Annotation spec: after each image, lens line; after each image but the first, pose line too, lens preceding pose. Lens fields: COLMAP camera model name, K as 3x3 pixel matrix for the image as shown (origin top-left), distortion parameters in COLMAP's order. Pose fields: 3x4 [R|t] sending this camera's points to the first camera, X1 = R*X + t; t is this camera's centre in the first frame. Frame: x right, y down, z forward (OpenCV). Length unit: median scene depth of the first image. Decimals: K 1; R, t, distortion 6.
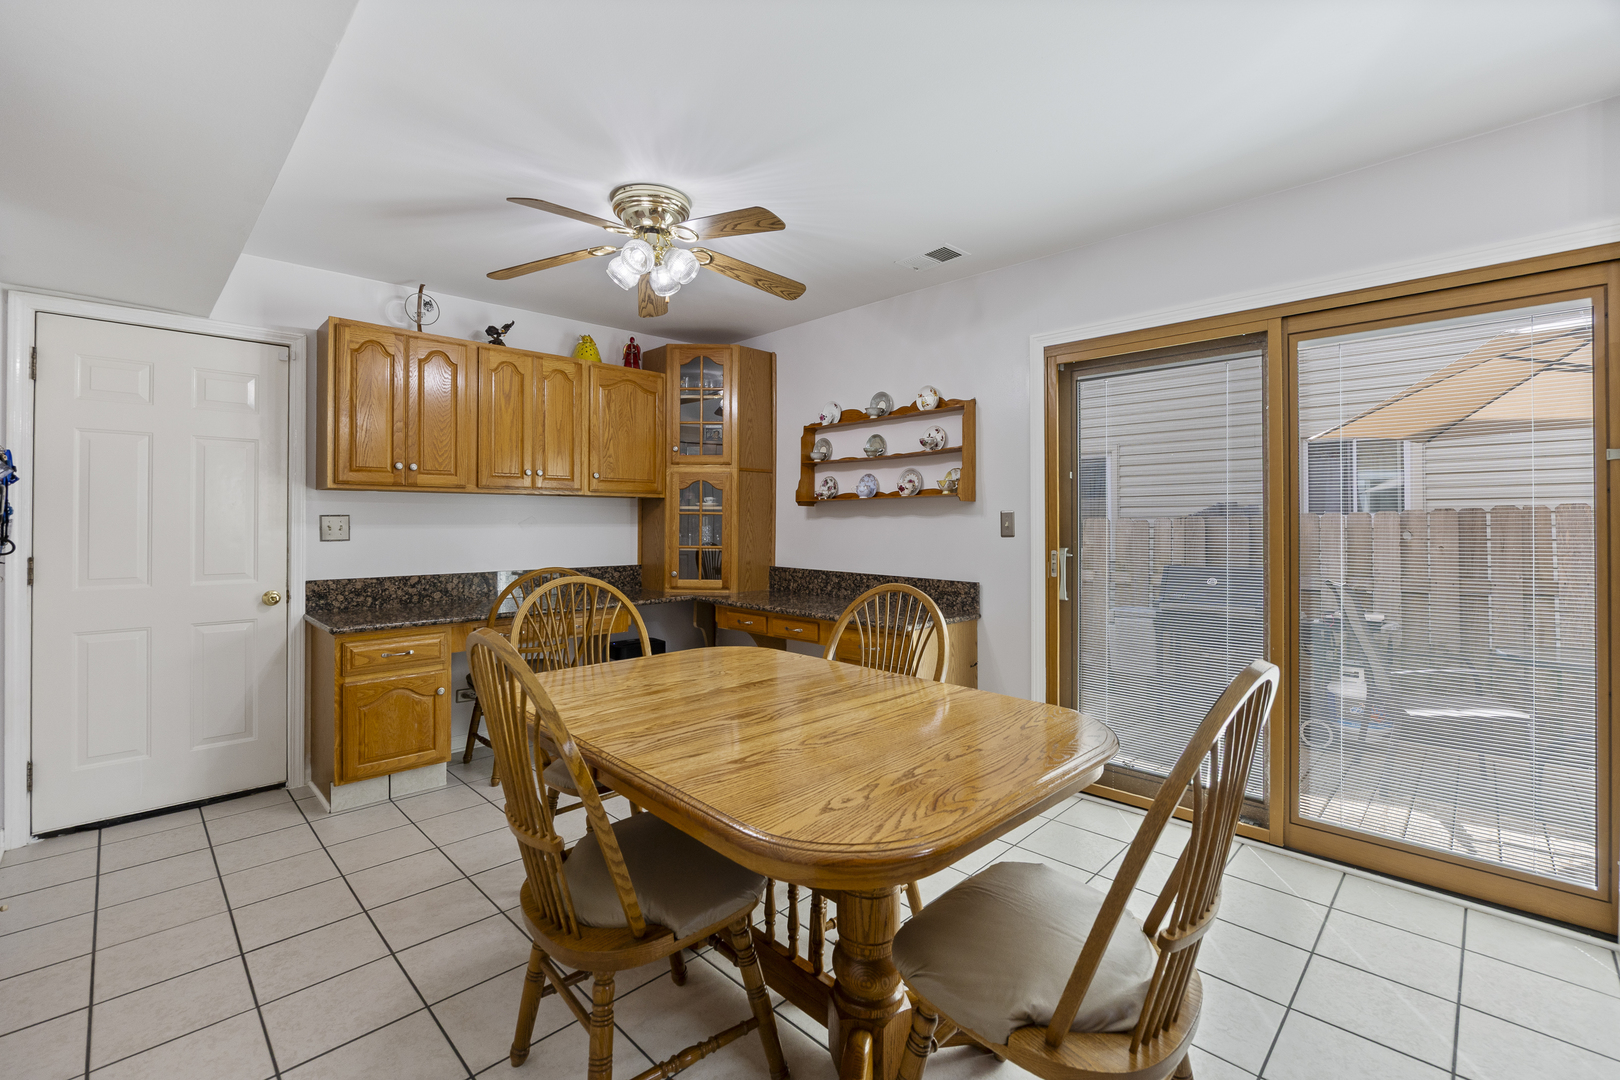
lens RADIAL K [[697.4, 0, 810.5], [0, 697.4, 521.5], [0, 0, 1]] dist [-0.008782, 0.000207]
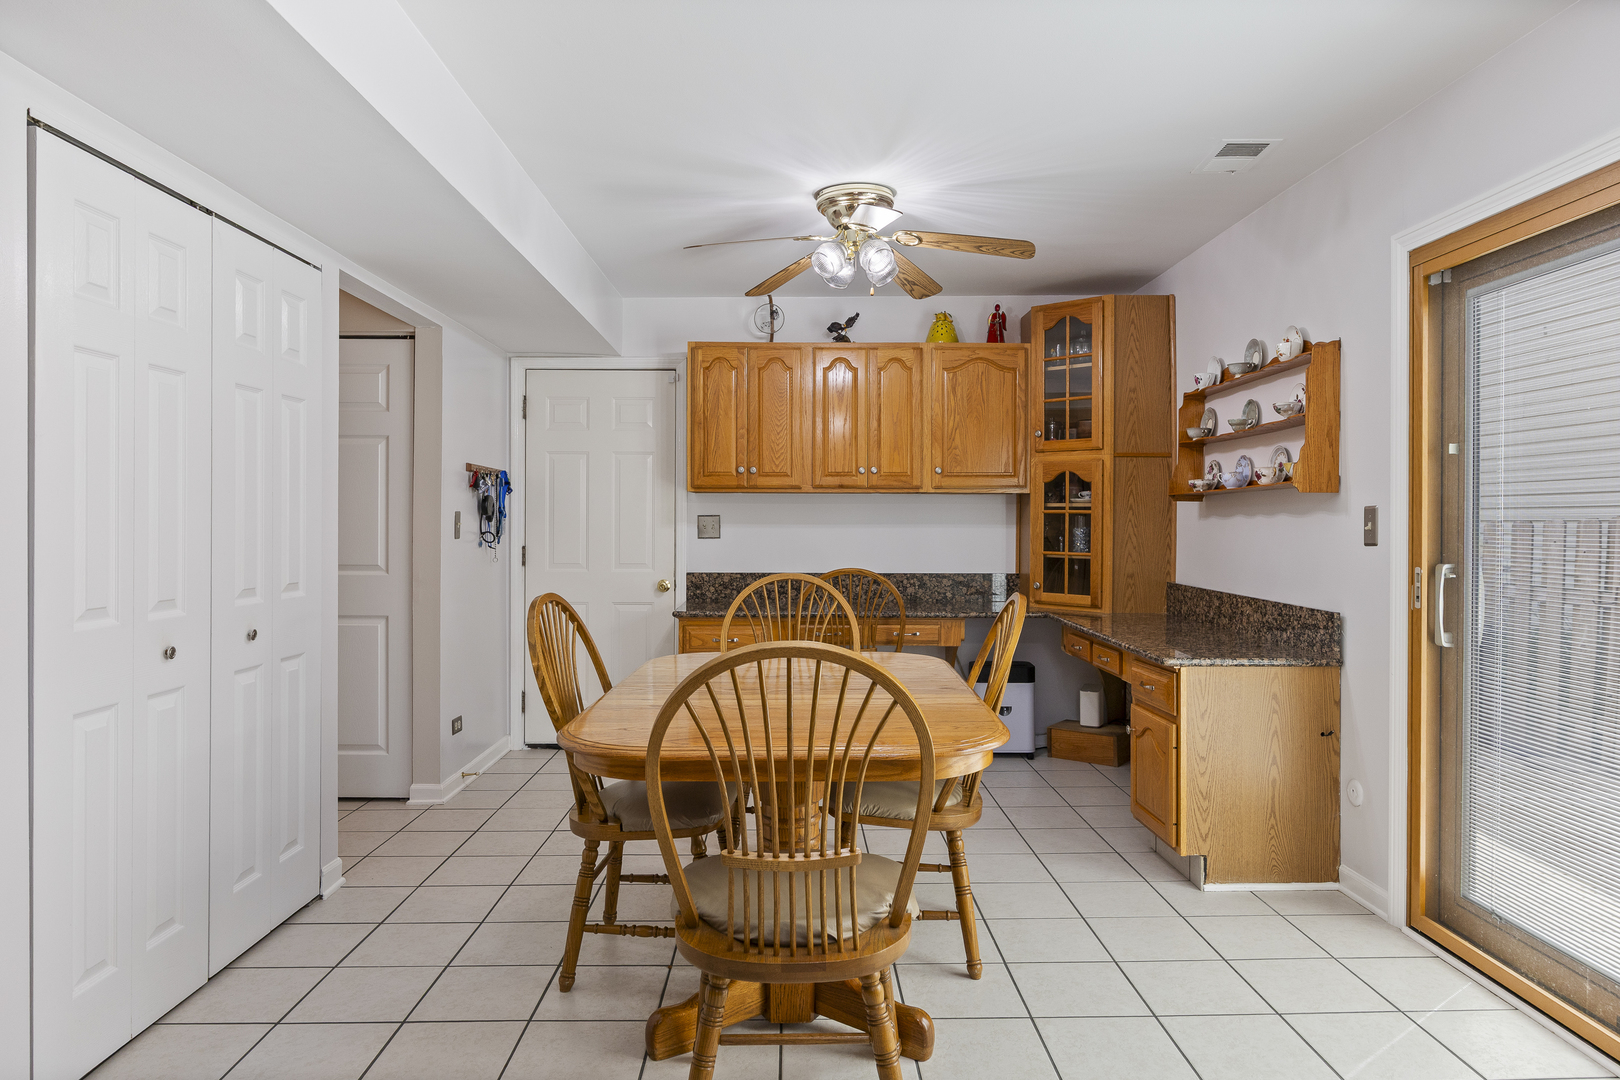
lens RADIAL K [[1008.5, 0, 810.0], [0, 1008.5, 540.0], [0, 0, 1]] dist [-0.000533, -0.000168]
pose [[0.722351, 0.013801, -0.691389, 0.542240], [-0.003653, 0.999863, 0.016141, 0.003722], [0.691517, -0.009134, 0.722302, -0.059837]]
